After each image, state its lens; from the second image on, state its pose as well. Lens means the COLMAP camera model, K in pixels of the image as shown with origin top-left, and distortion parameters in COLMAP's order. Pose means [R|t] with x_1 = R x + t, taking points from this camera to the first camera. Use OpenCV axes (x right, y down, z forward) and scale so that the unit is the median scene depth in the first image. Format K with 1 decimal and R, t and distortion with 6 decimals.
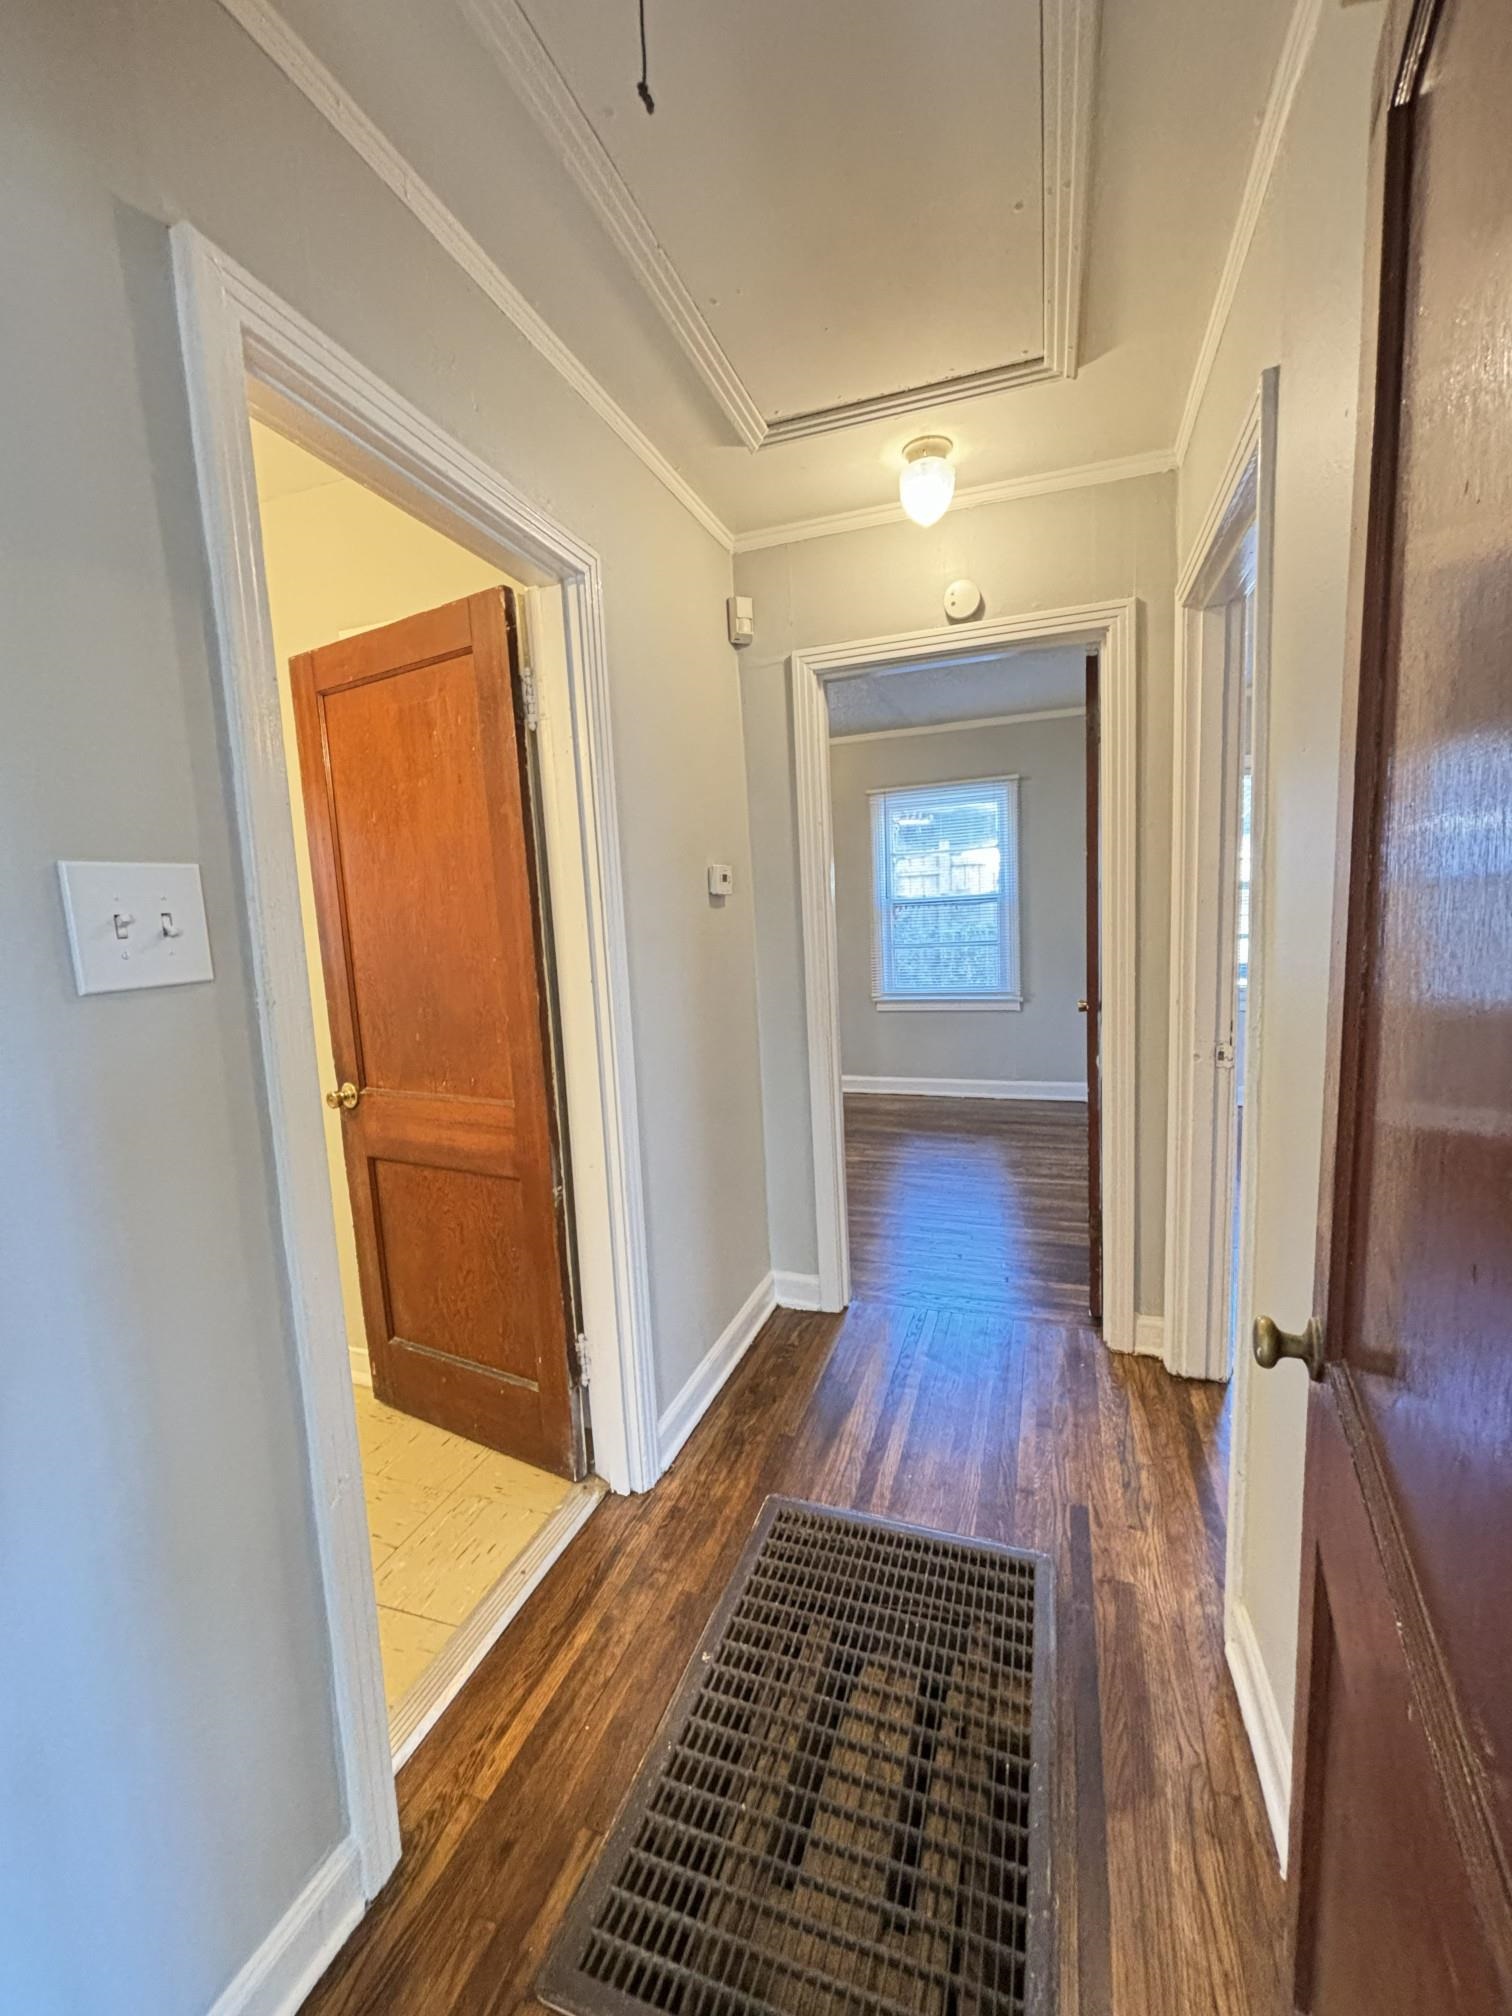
lens RADIAL K [[818.0, 0, 758.1], [0, 818.0, 1010.1], [0, 0, 1]] dist [-0.001678, 0.003378]
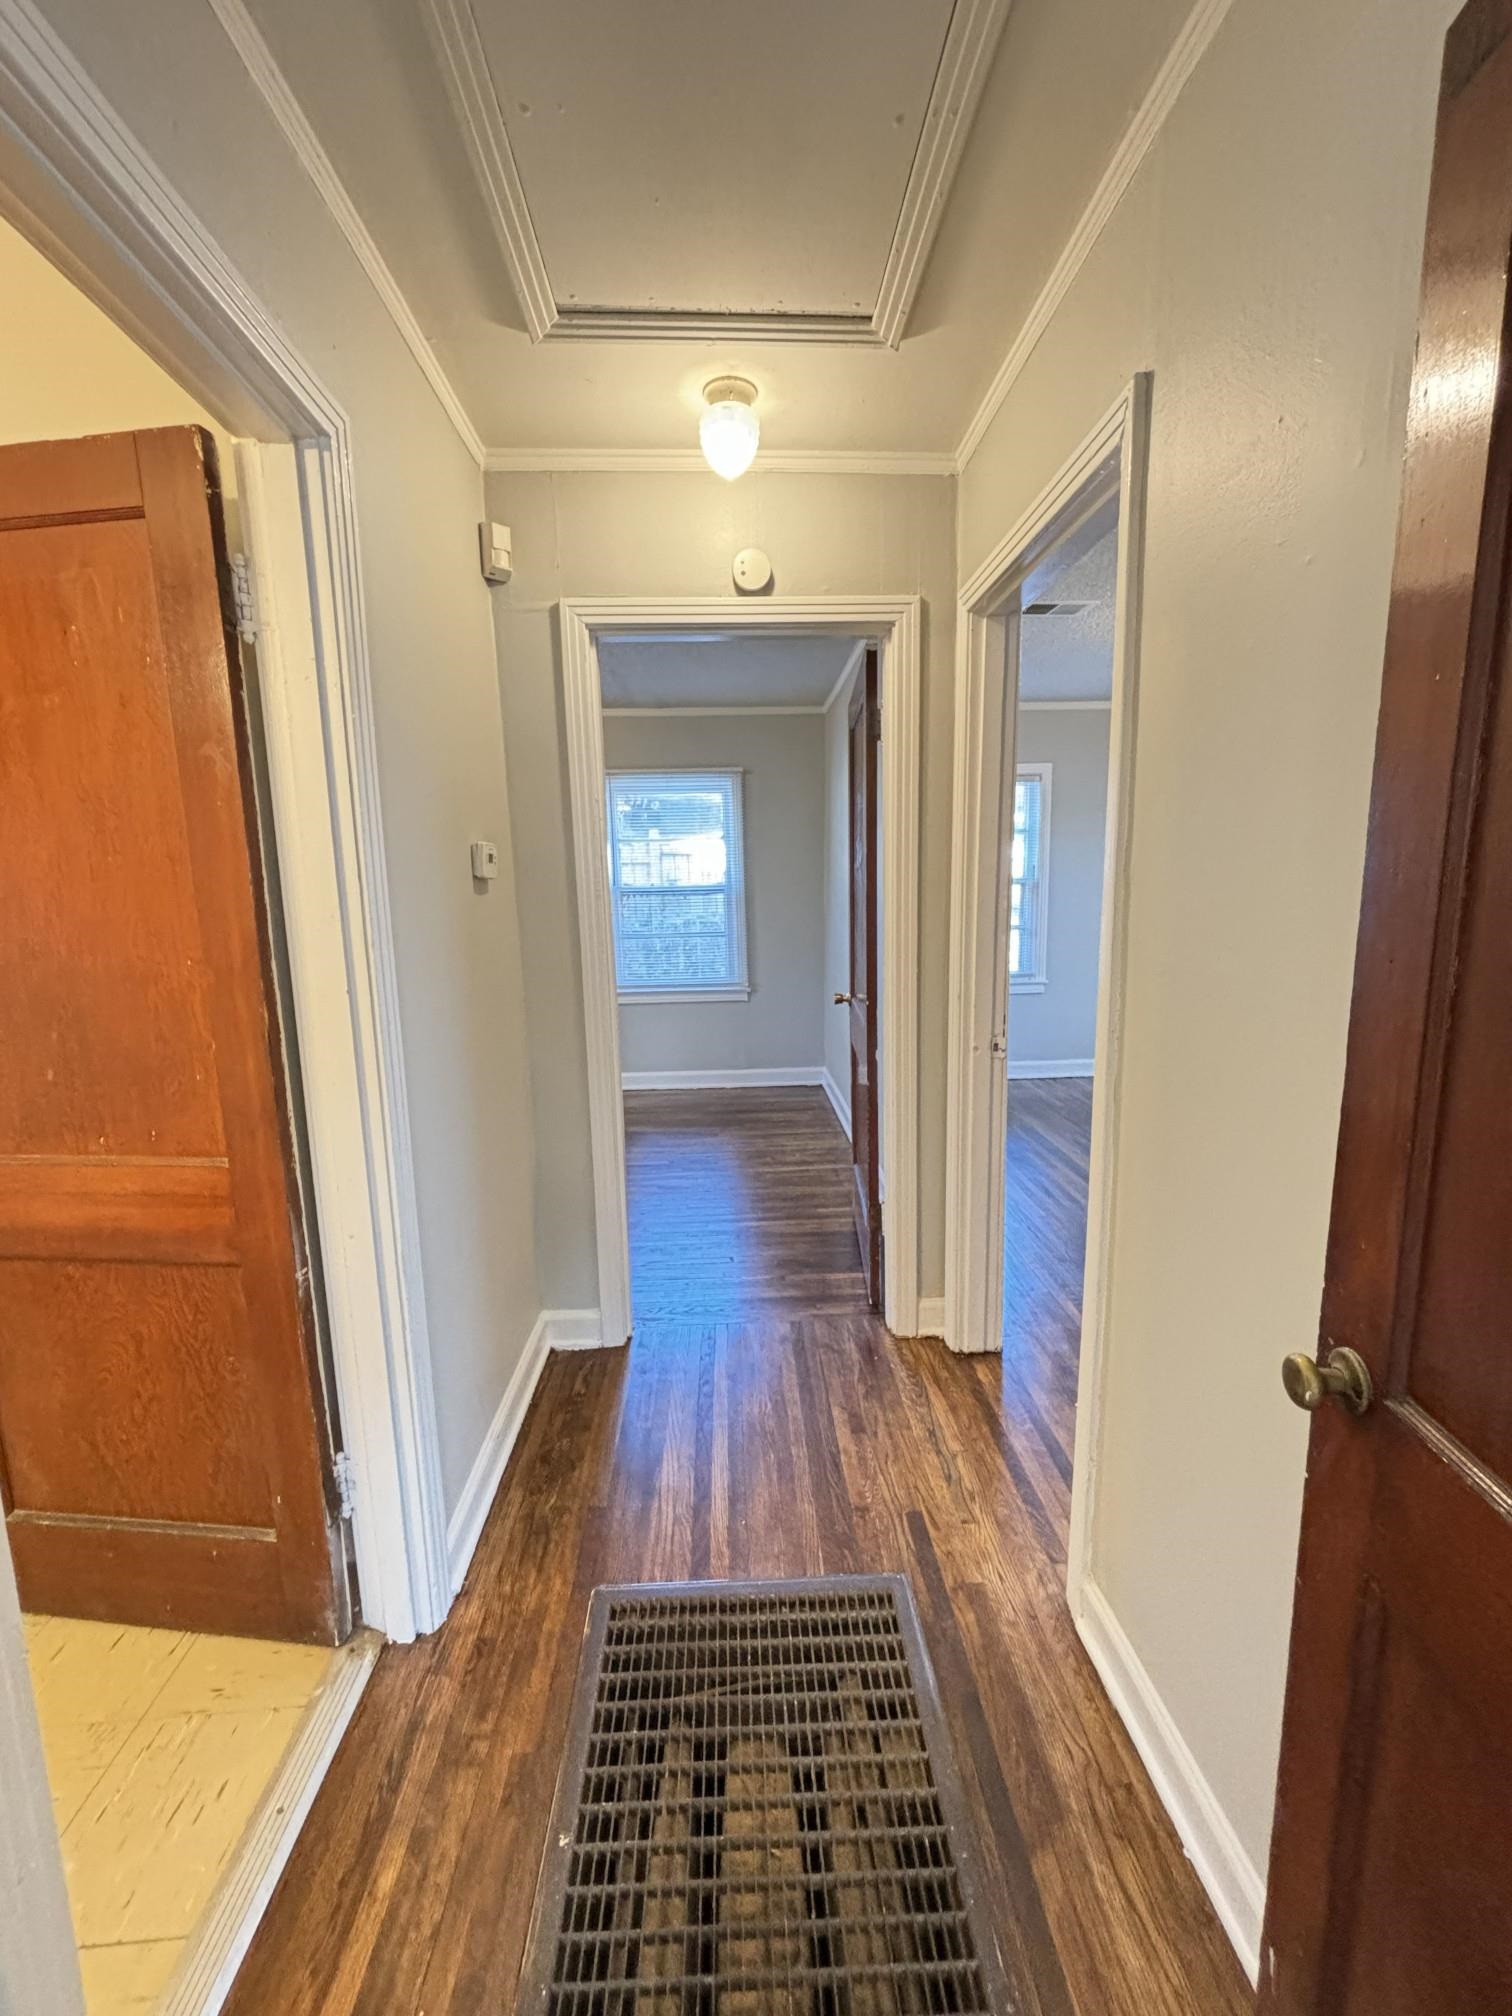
lens RADIAL K [[818.0, 0, 758.1], [0, 818.0, 1010.1], [0, 0, 1]] dist [-0.001678, 0.003378]
pose [[0.927402, -0.028933, 0.372946, -0.120045], [0.022580, 0.999516, 0.021393, -0.023282], [-0.373384, -0.011419, 0.927606, 0.142879]]
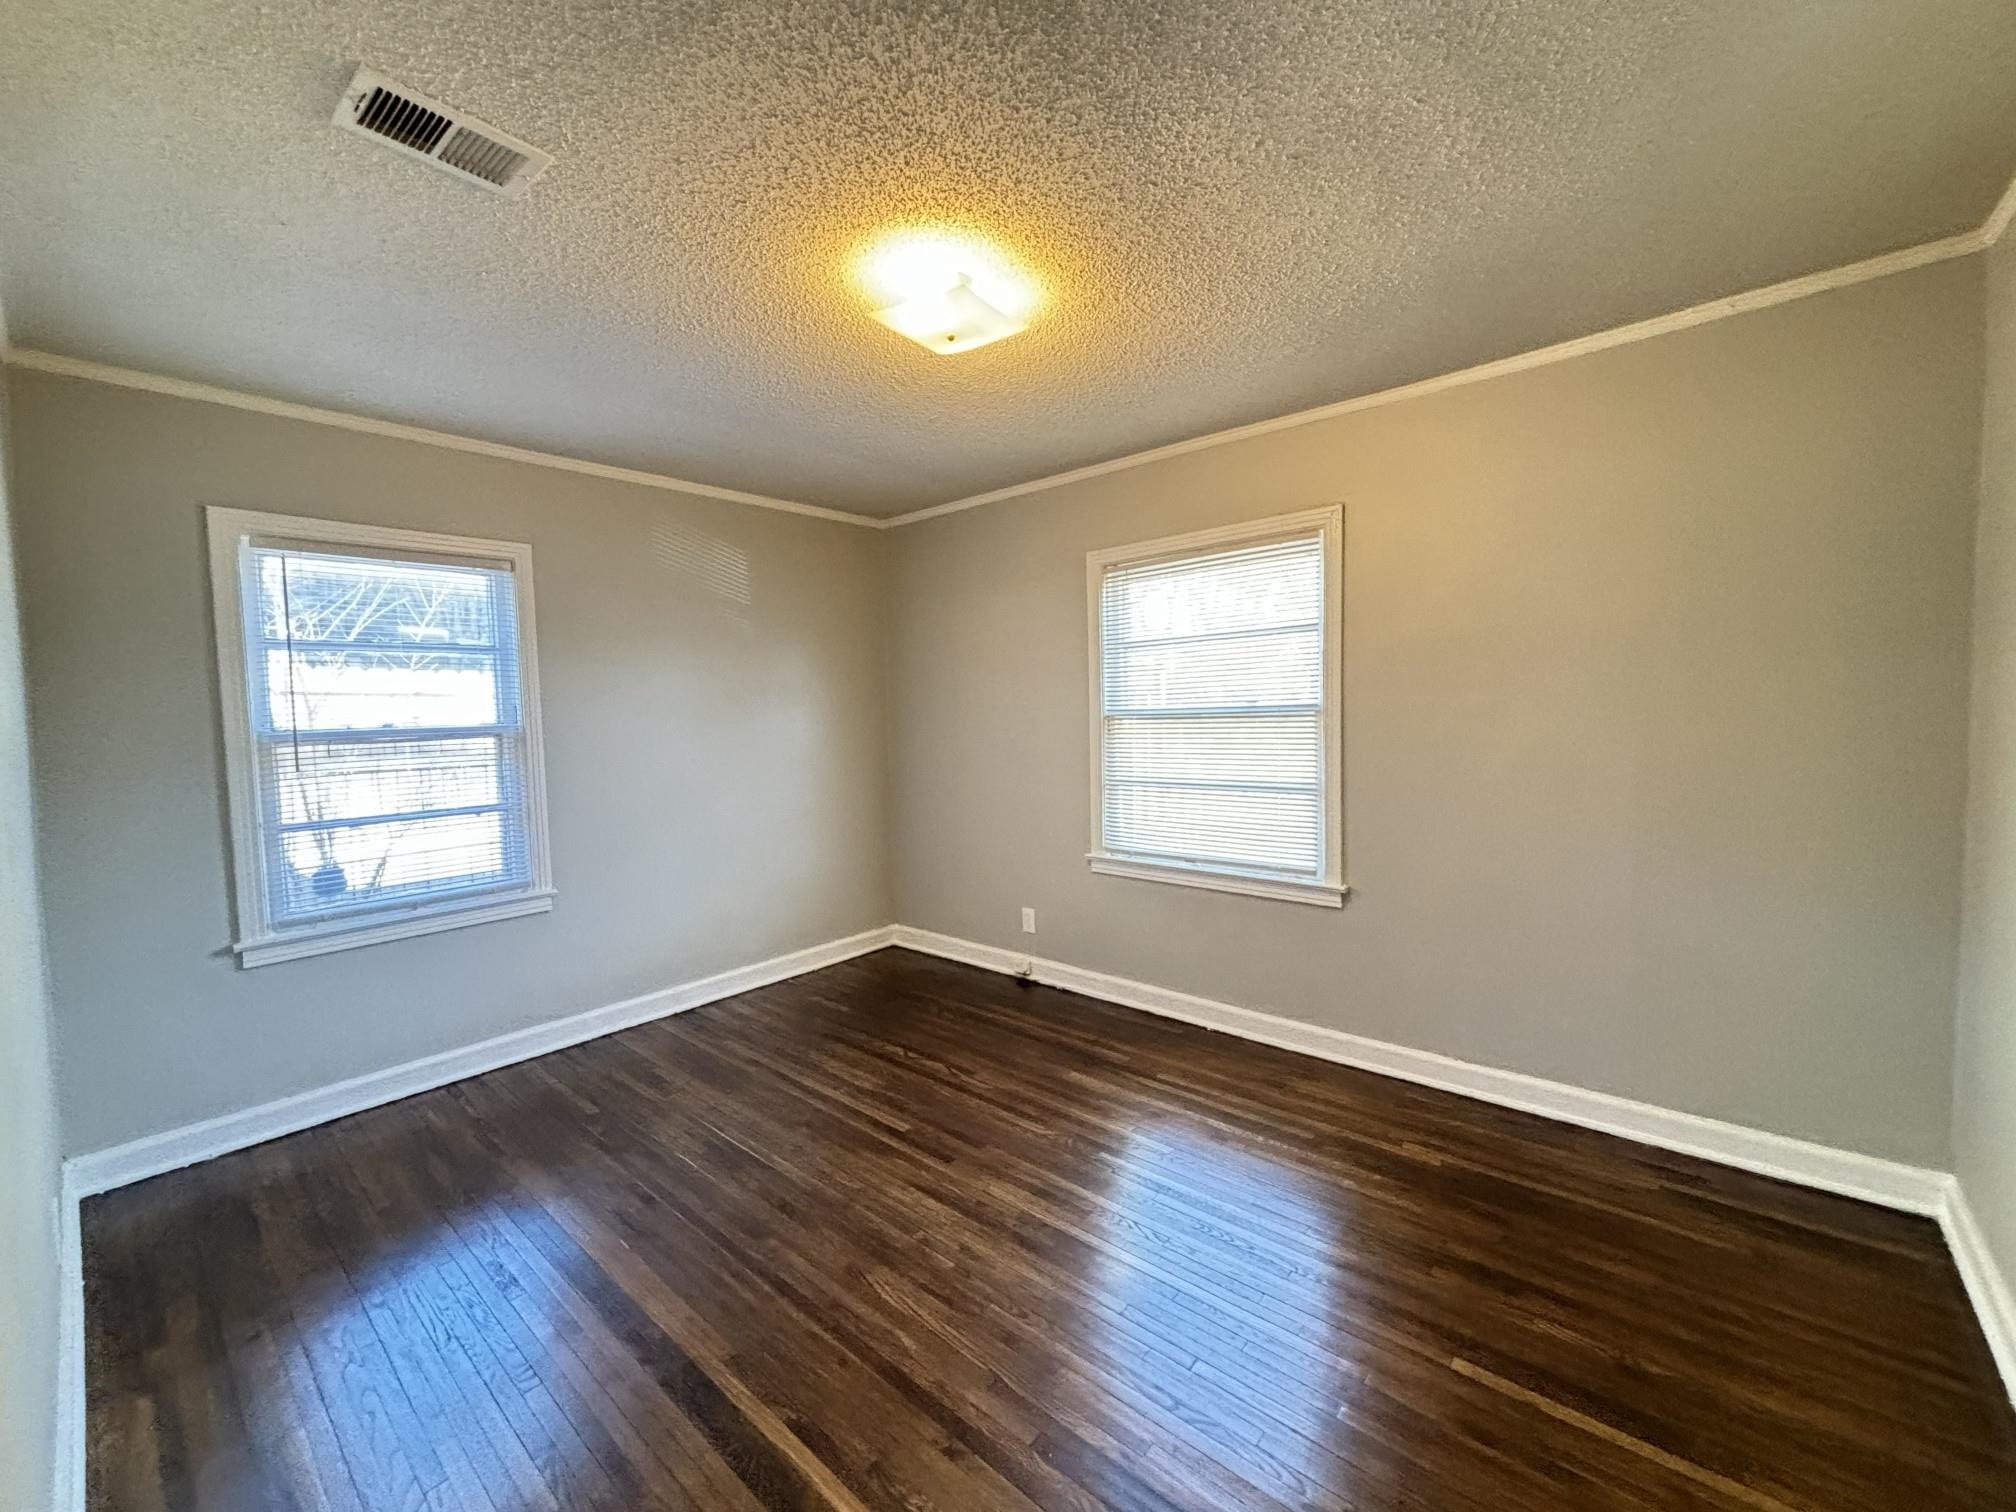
lens RADIAL K [[818.0, 0, 999.1], [0, 818.0, 755.1], [0, 0, 1]] dist [-0.001678, 0.003378]
pose [[0.375833, -0.019959, 0.926473, 0.572616], [0.122468, 0.992069, -0.028308, -0.155357], [-0.918559, 0.124102, 0.375296, 0.799596]]
